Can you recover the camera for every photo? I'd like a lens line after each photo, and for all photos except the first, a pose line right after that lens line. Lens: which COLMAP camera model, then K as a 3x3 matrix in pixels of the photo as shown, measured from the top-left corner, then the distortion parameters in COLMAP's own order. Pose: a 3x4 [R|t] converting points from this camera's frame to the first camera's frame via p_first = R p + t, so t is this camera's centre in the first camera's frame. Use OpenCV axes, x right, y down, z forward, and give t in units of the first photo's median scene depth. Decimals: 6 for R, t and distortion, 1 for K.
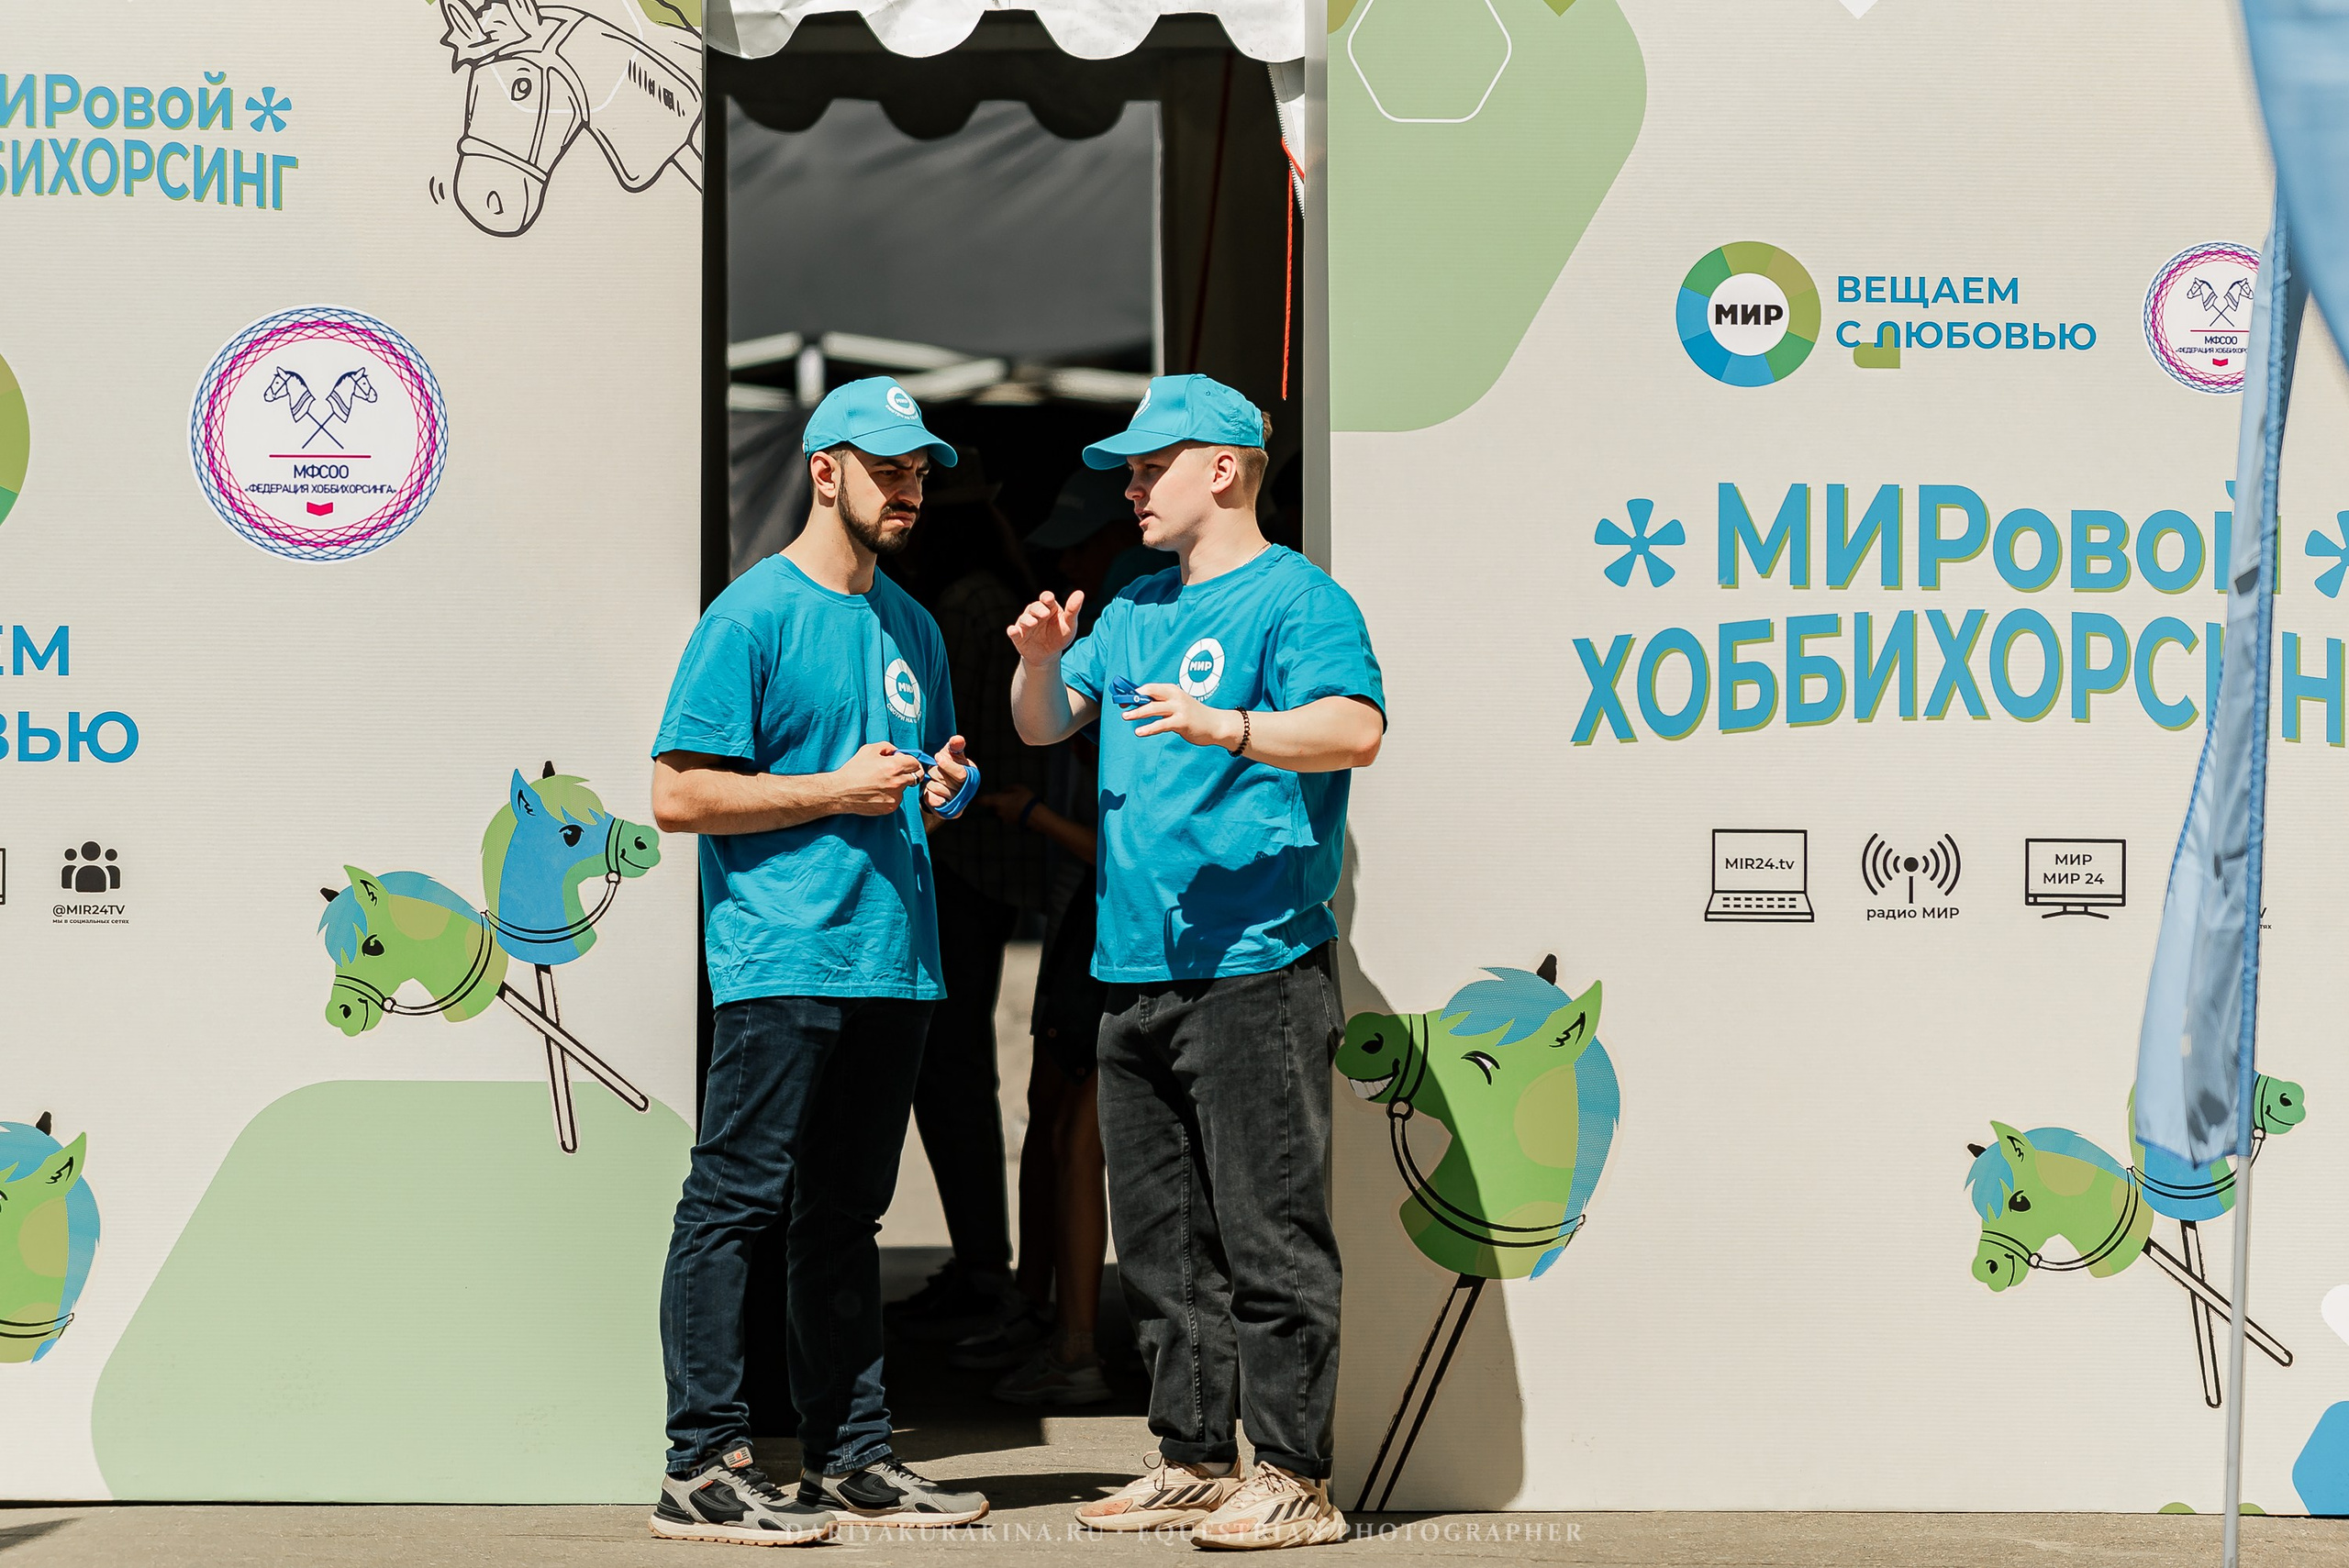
lens RADIAL K [[13432.8, 0, 1170.5], [0, 13432.8, 585.9], [0, 0, 1]] dist [1.161566, 0.000000]
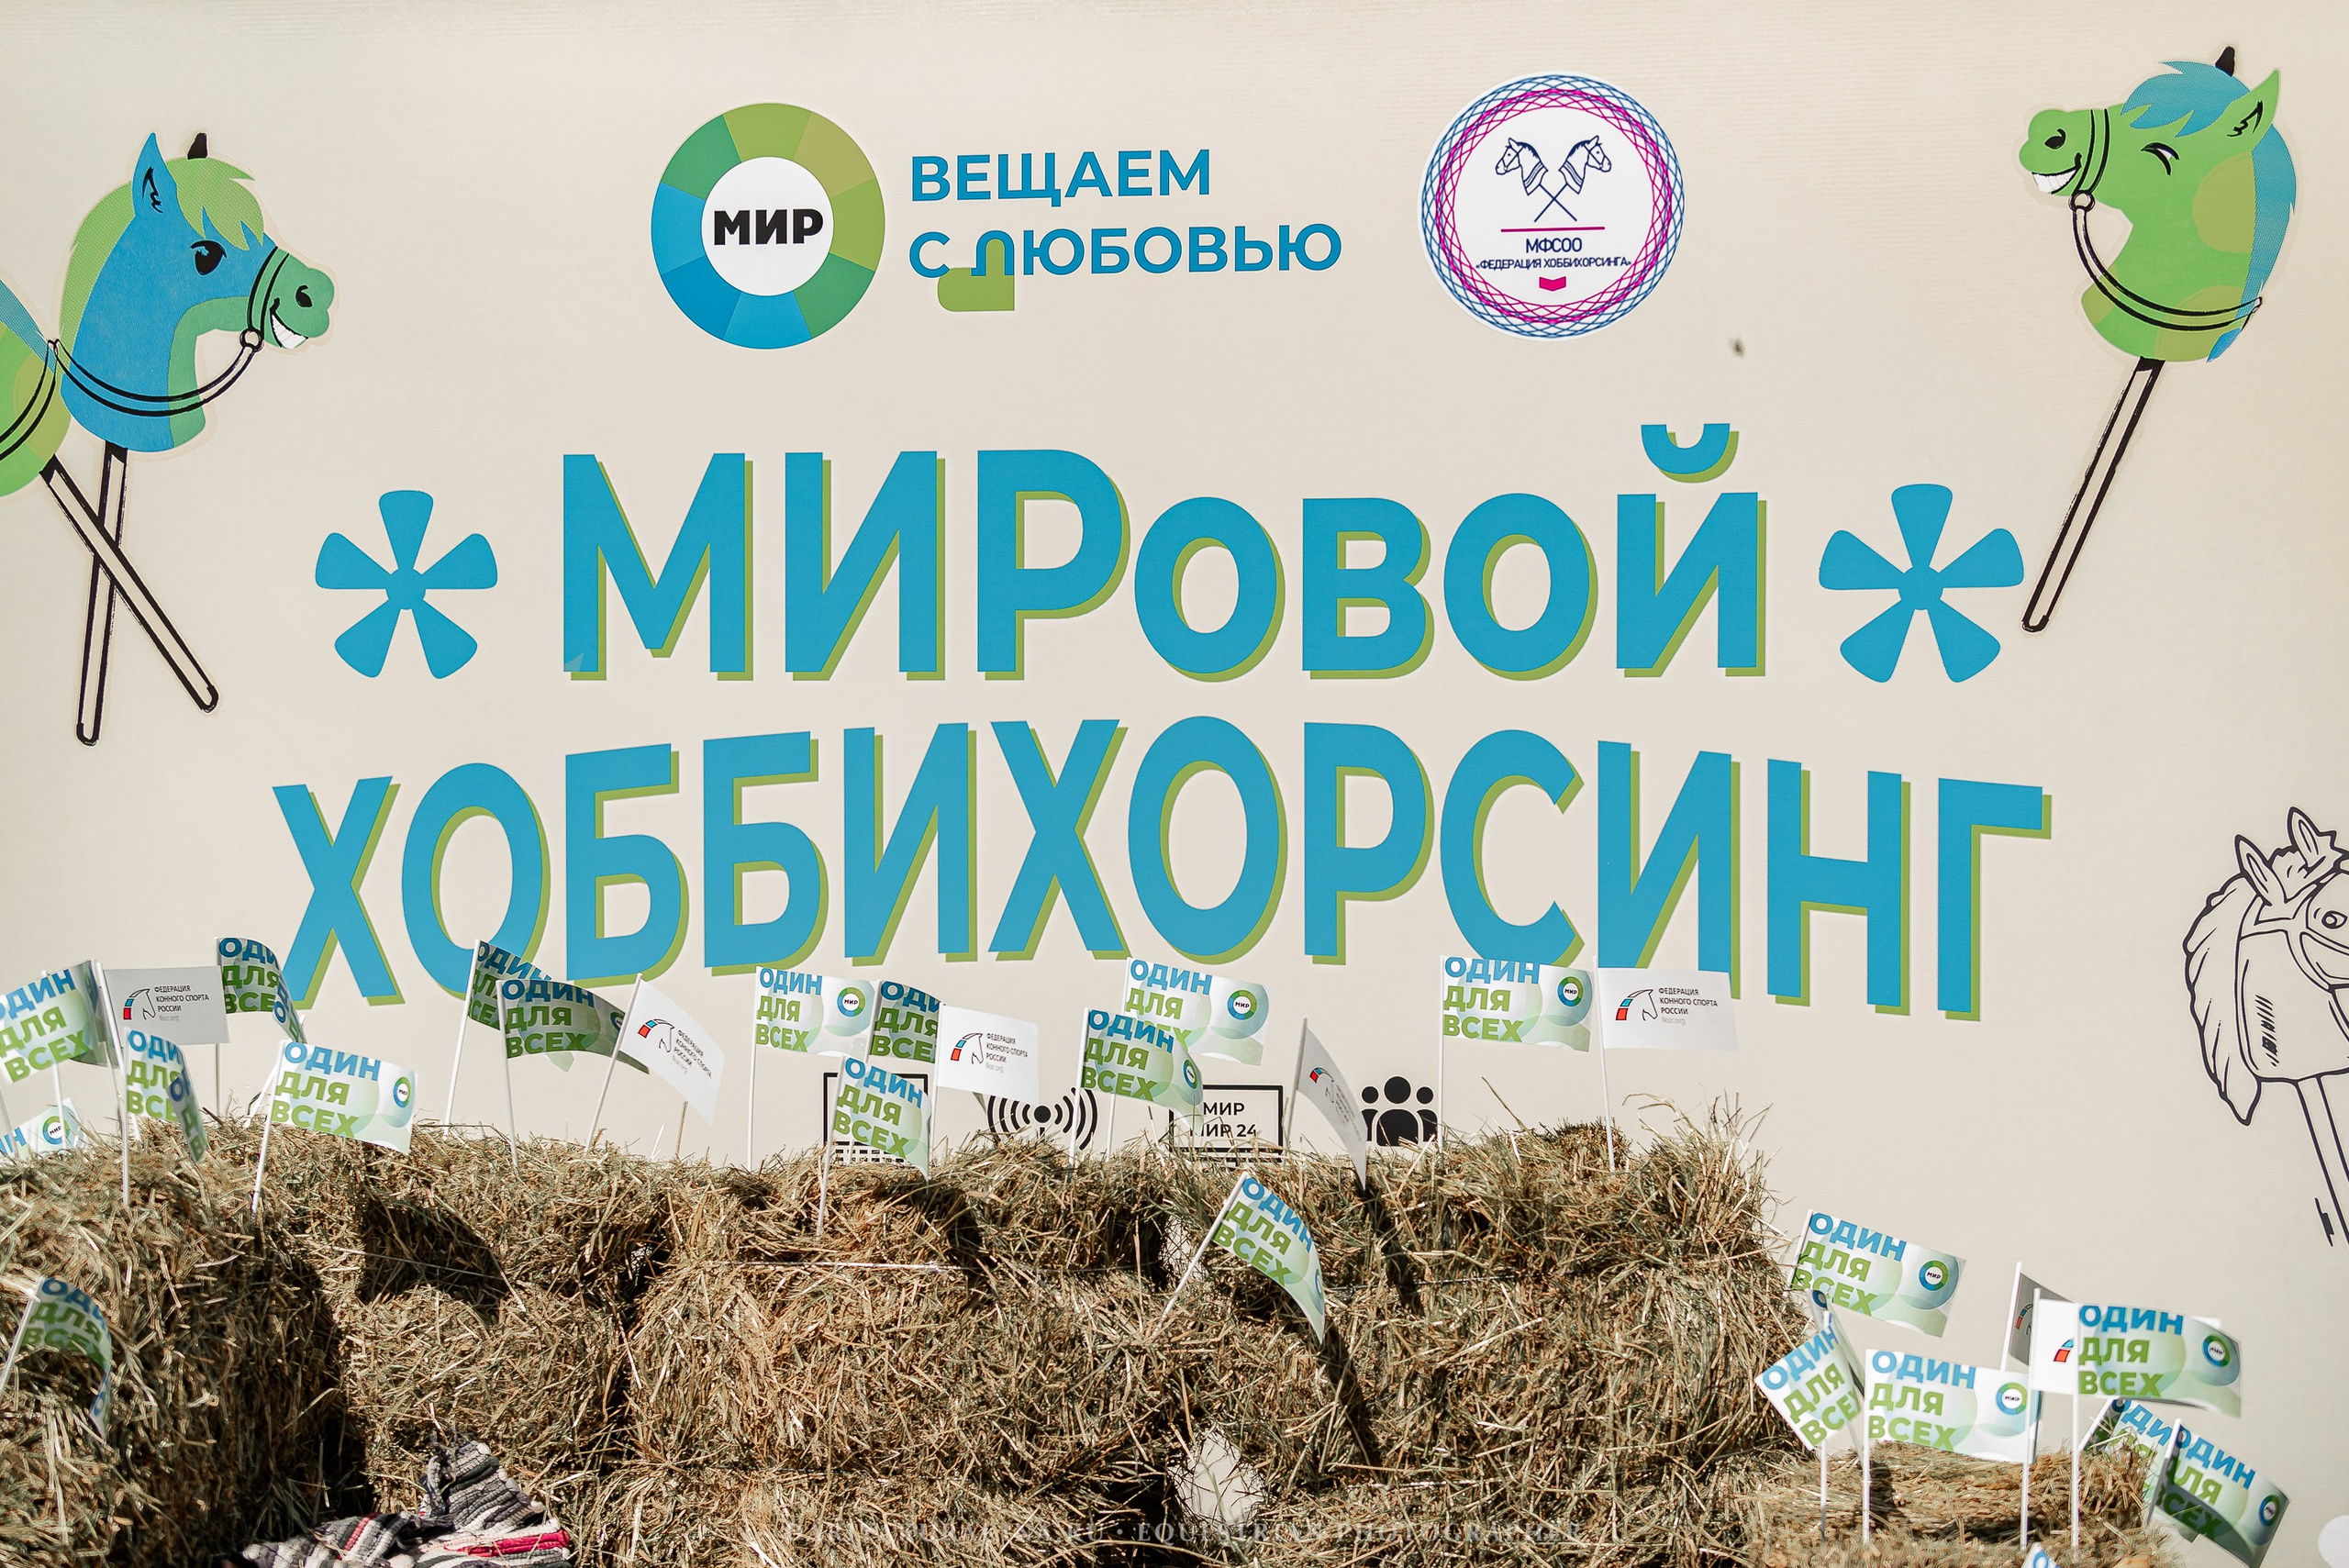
lens RADIAL K [[4796.8, 0, 1046.0], [0, 4796.8, 994.7], [0, 0, 1]] dist [0.565492, 0.000000]
pose [[0.999816, -0.012192, 0.014780, 0.054866], [0.011281, 0.998119, 0.060262, 0.001198], [-0.015487, -0.060085, 0.998073, 0.827895]]
